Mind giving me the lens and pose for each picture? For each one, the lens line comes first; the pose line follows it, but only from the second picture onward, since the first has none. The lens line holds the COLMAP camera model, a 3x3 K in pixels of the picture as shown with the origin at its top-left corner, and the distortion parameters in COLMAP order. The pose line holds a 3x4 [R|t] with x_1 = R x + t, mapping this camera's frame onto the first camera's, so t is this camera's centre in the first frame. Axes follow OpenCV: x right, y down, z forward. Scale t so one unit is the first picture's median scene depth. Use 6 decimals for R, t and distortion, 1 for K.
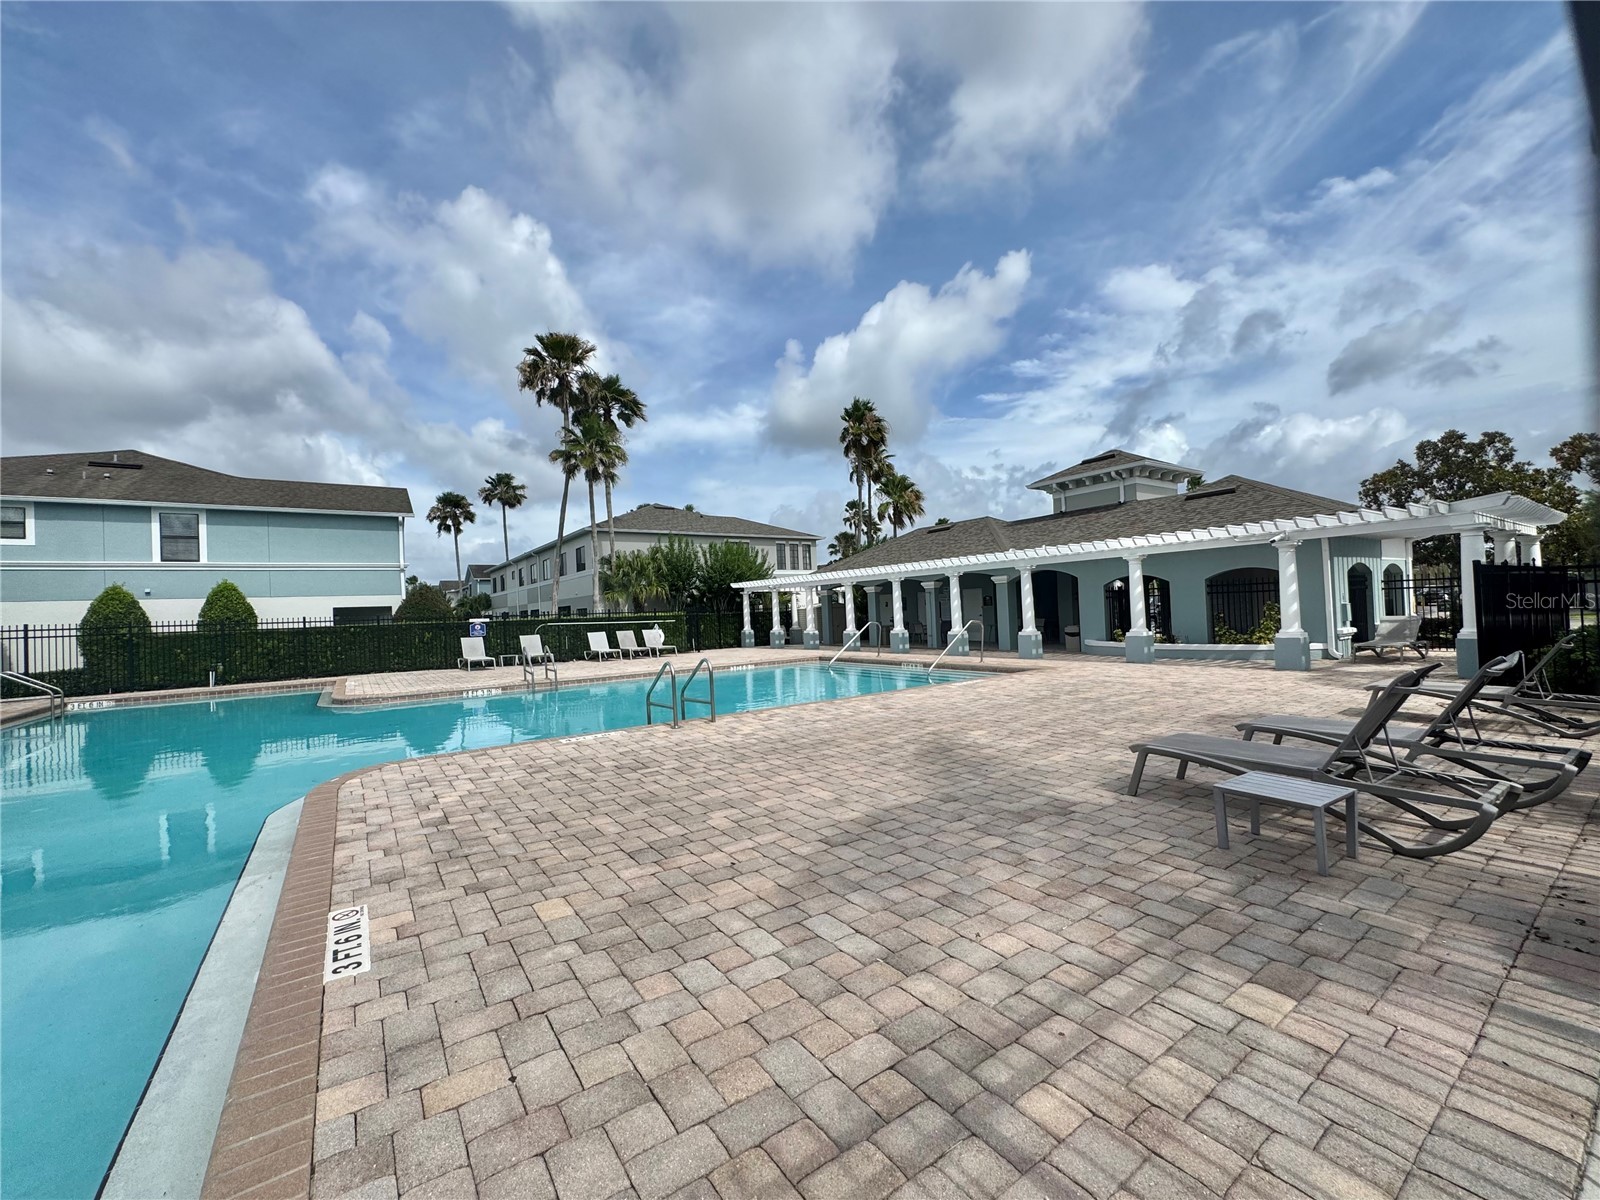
lens RADIAL K [[638.6, 0, 801.1], [0, 638.6, 601.9], [0, 0, 1]] dist [0.000060, 0.000047]
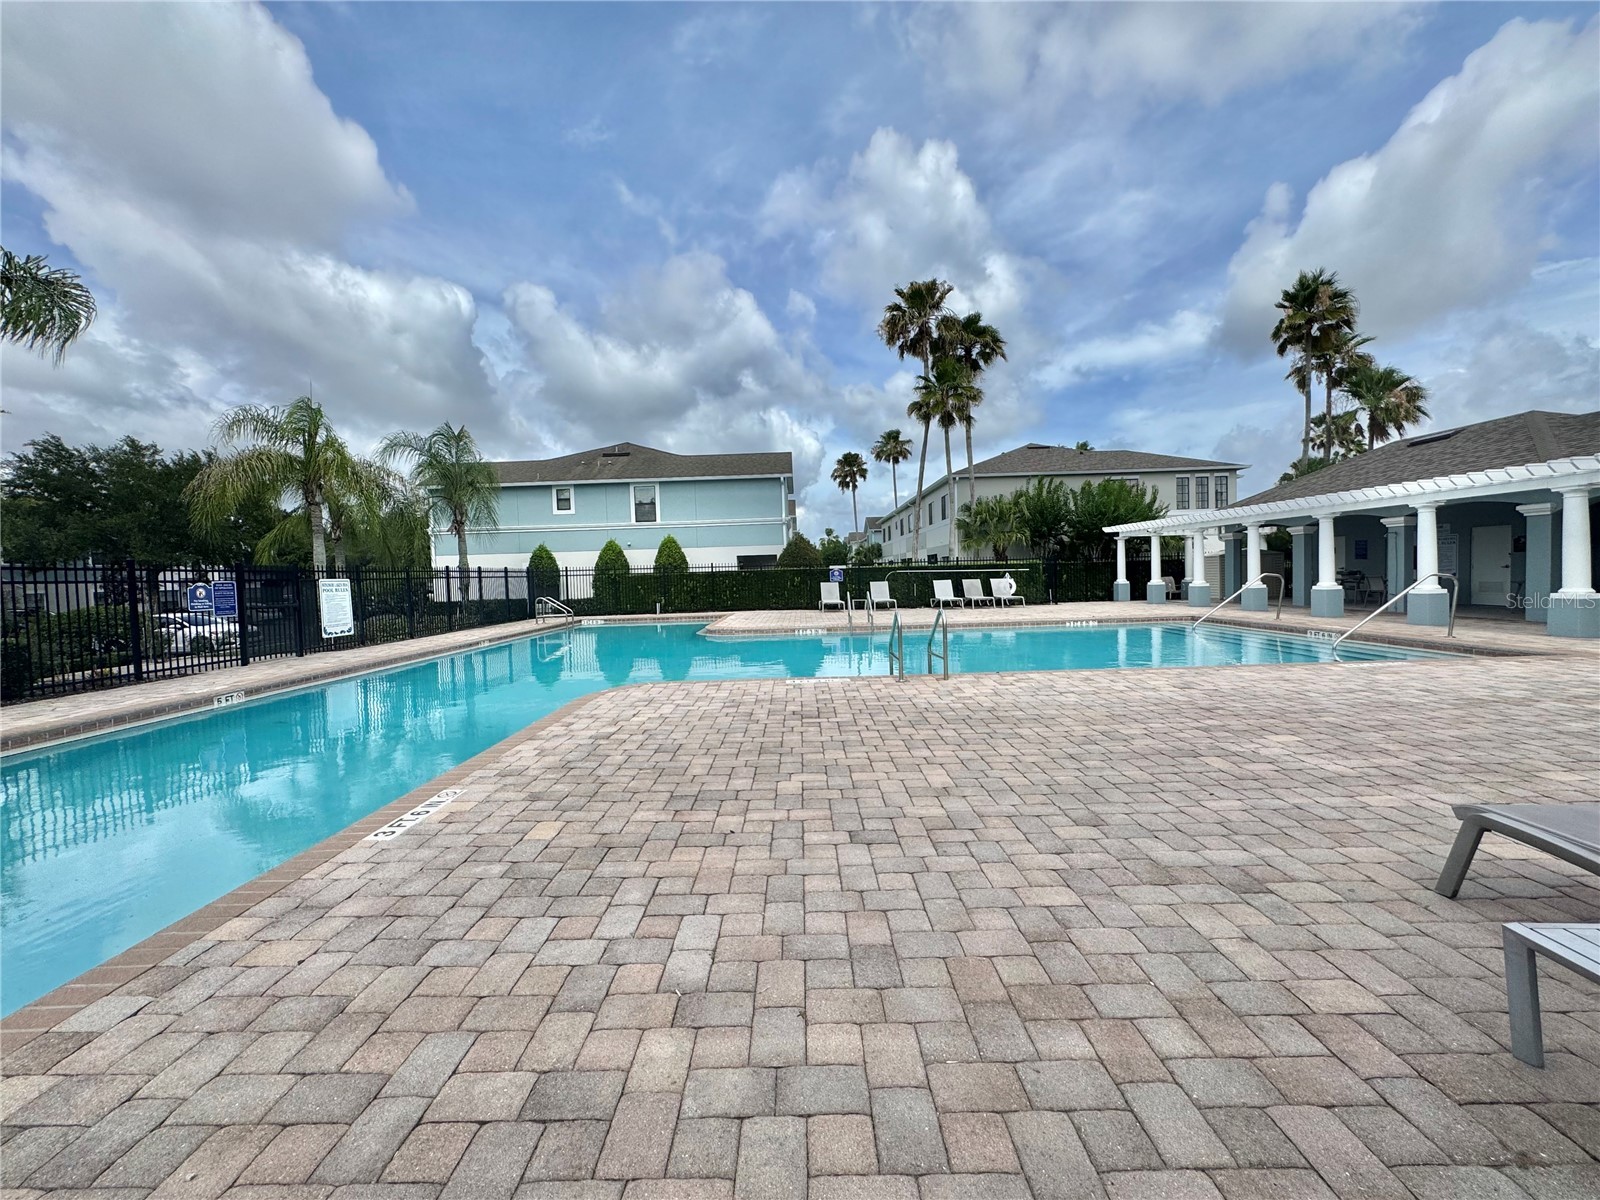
lens RADIAL K [[640.8, 0, 808.3], [0, 640.8, 590.6], [0, 0, 1]] dist [-0.000377, 0.000247]
pose [[0.815756, 0.029852, -0.577625, 0.100142], [0.006116, 0.998166, 0.060222, 0.002592], [0.578364, -0.052659, 0.814077, 0.068118]]
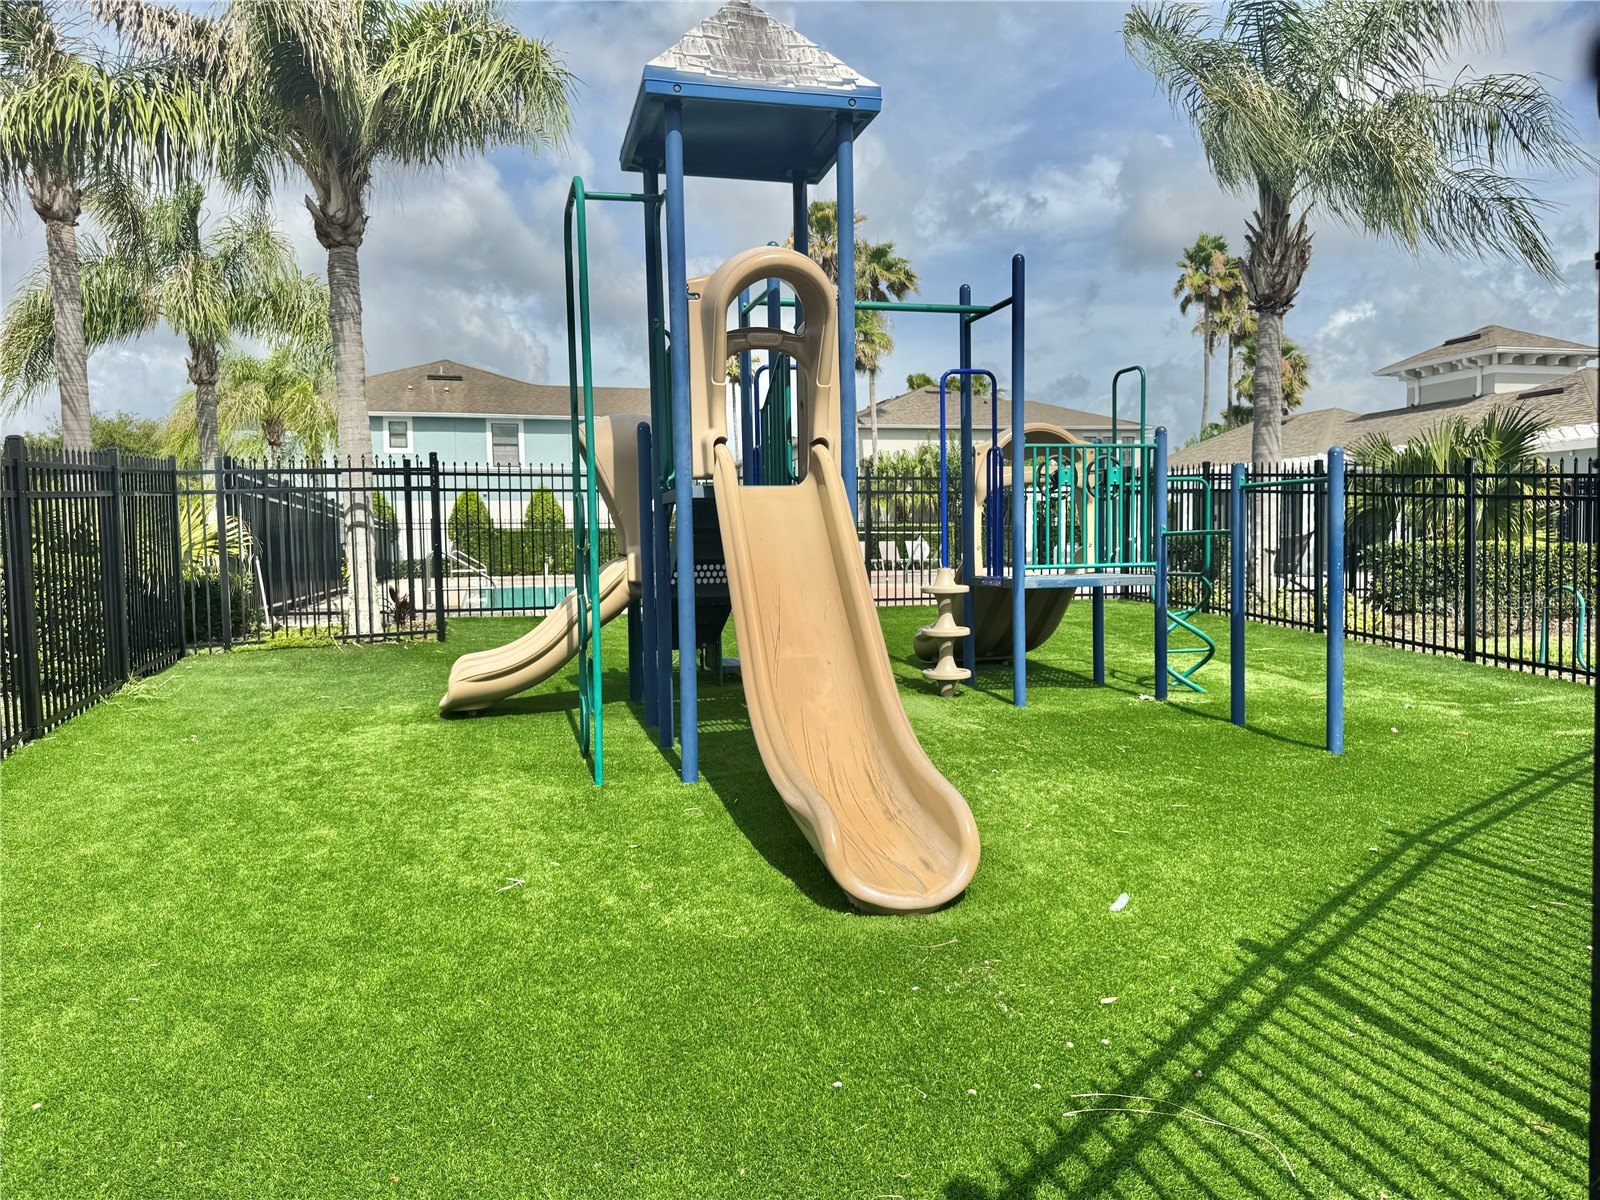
lens RADIAL K [[1133.5, 0, 788.8], [0, 1133.5, 603.6], [0, 0, 1]] dist [0.079184, -0.037439]
pose [[0.939012, 0.043723, -0.341094, 0.188559], [-0.018204, 0.996813, 0.077663, 0.011843], [0.343403, -0.066717, 0.936816, -0.720995]]
